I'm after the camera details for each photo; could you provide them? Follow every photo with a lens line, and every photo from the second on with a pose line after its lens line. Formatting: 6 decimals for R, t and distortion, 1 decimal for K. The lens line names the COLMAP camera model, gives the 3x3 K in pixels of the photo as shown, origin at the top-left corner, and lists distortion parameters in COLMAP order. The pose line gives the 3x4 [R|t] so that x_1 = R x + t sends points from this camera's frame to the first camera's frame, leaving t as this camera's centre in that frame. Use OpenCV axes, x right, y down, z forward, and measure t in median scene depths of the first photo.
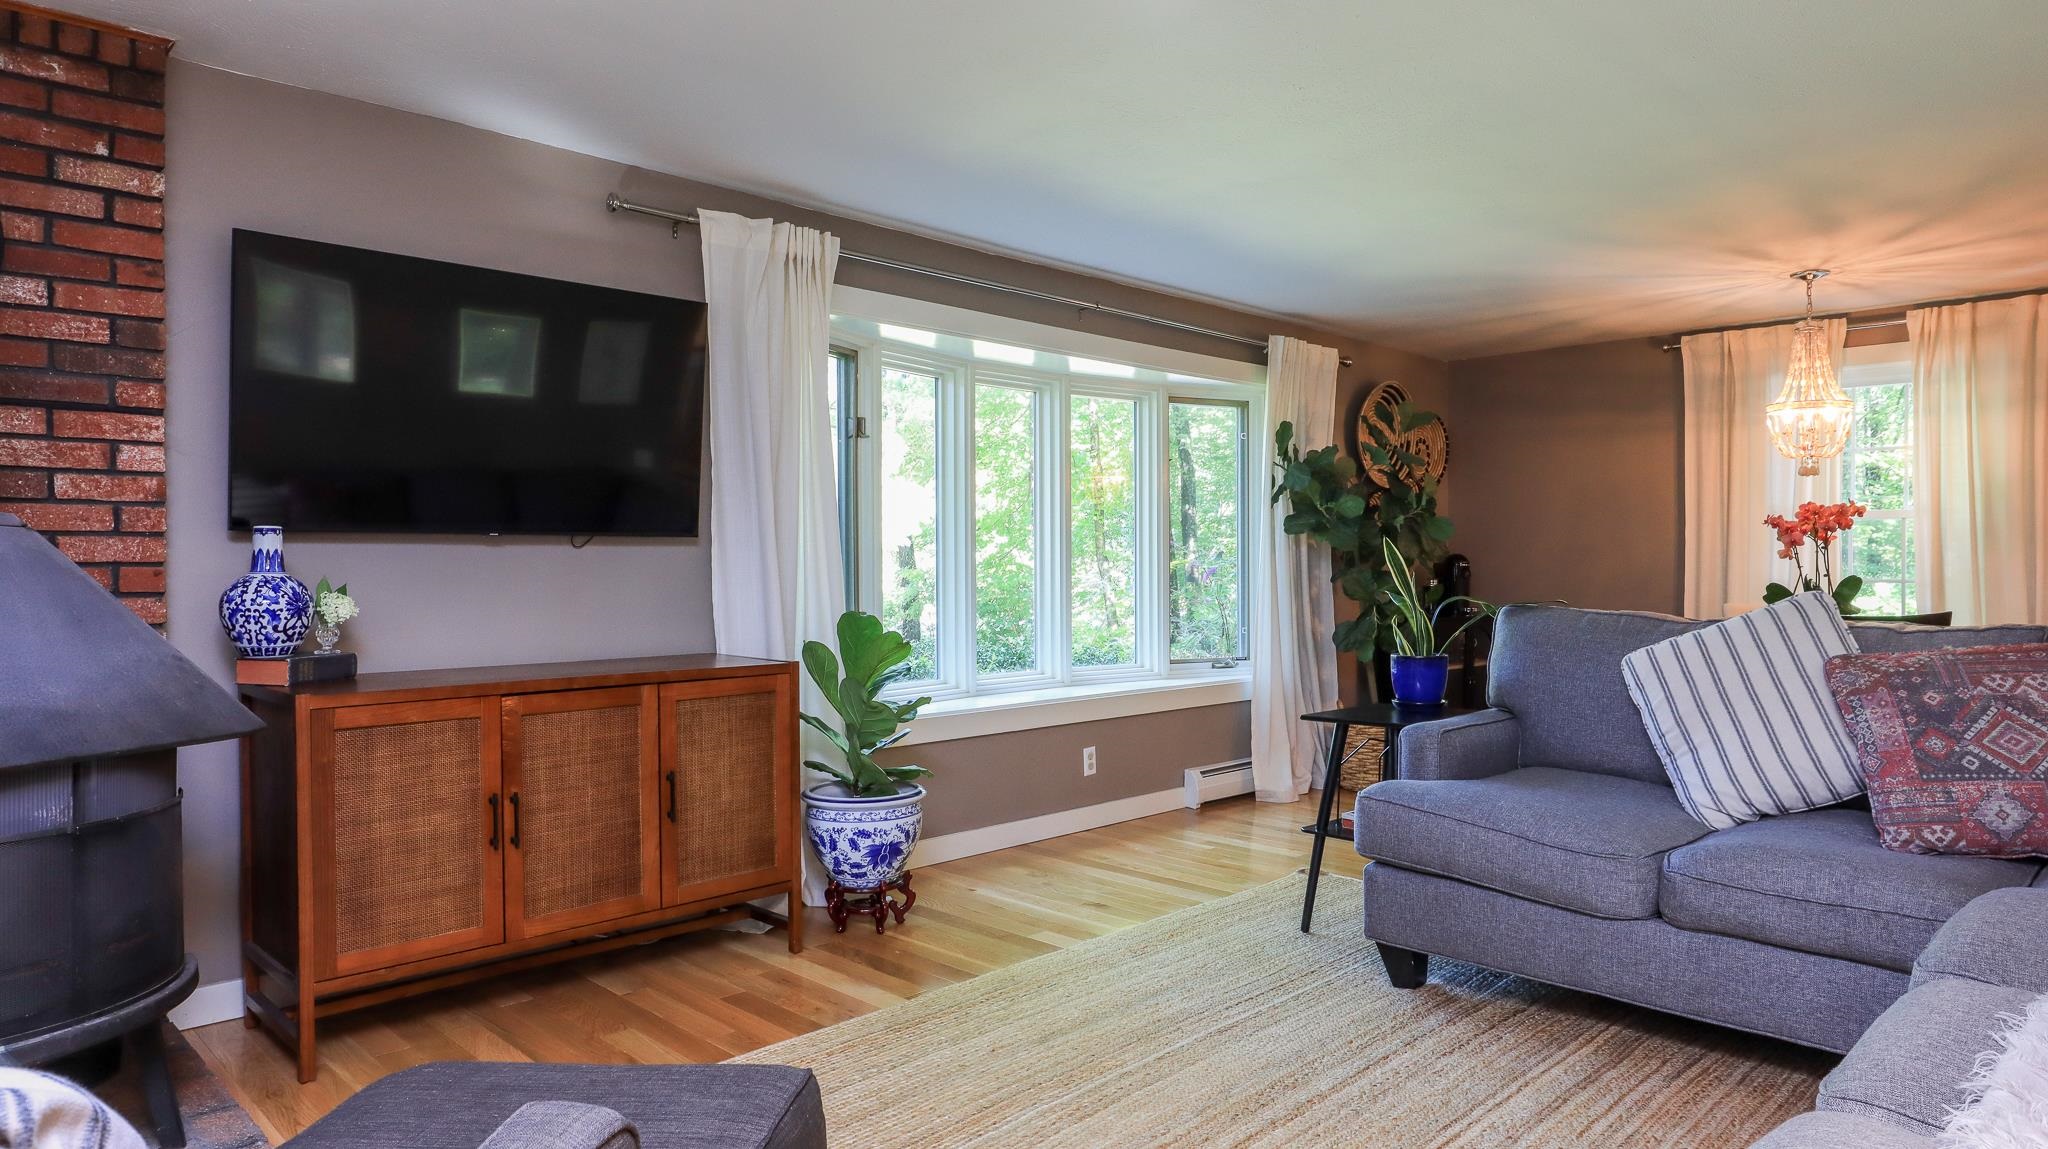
lens RADIAL K [[1268.8, 0, 1035.8], [0, 1268.8, 572.6], [0, 0, 1]] dist [0.000384, 0.001941]
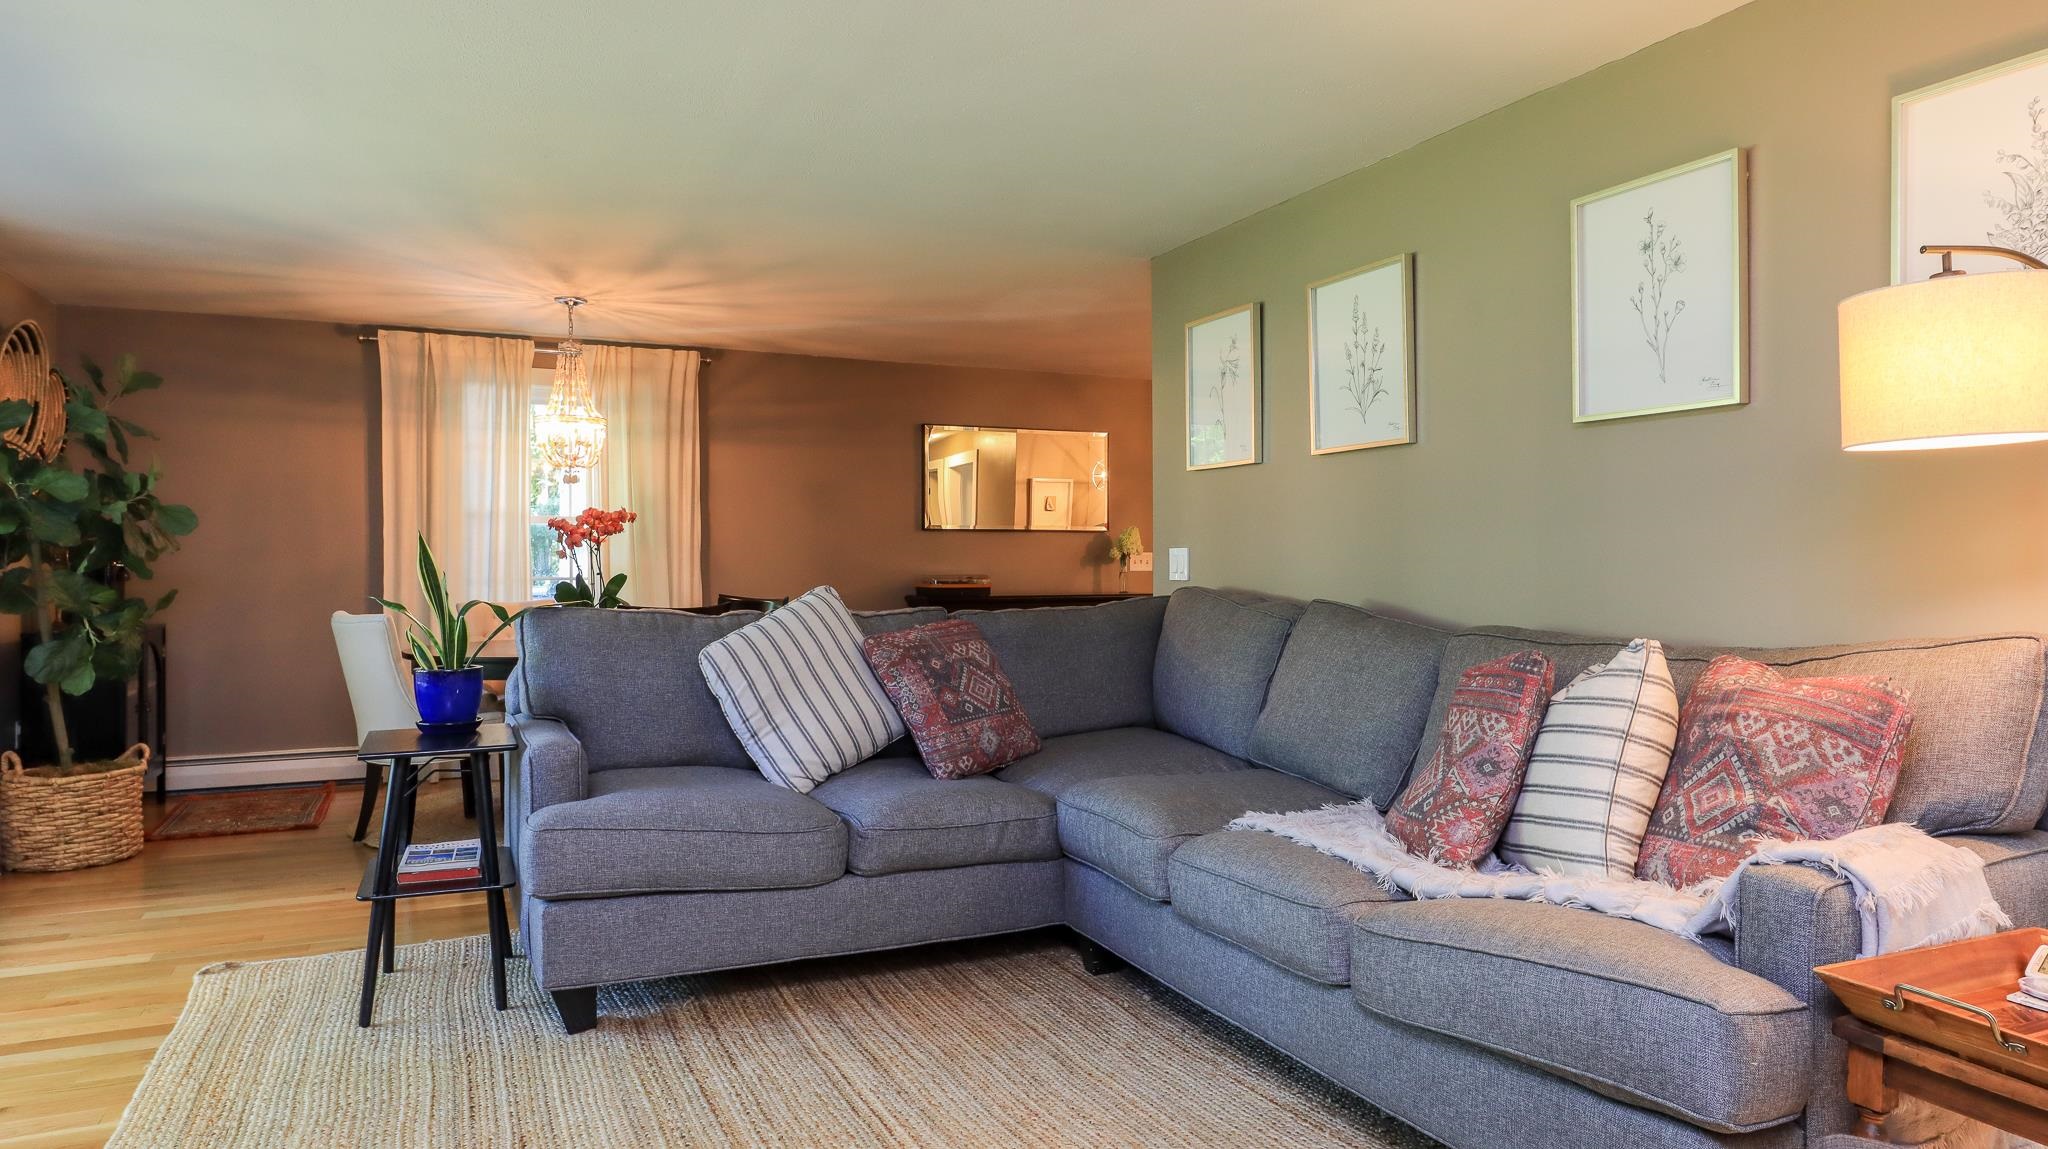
lens RADIAL K [[1268.8, 0, 1035.8], [0, 1268.8, 572.6], [0, 0, 1]] dist [0.000384, 0.001941]
pose [[0.352691, -0.008117, 0.935705, -0.442263], [0.007776, 0.999953, 0.005743, -0.003848], [-0.935707, 0.005250, 0.352738, 0.372937]]
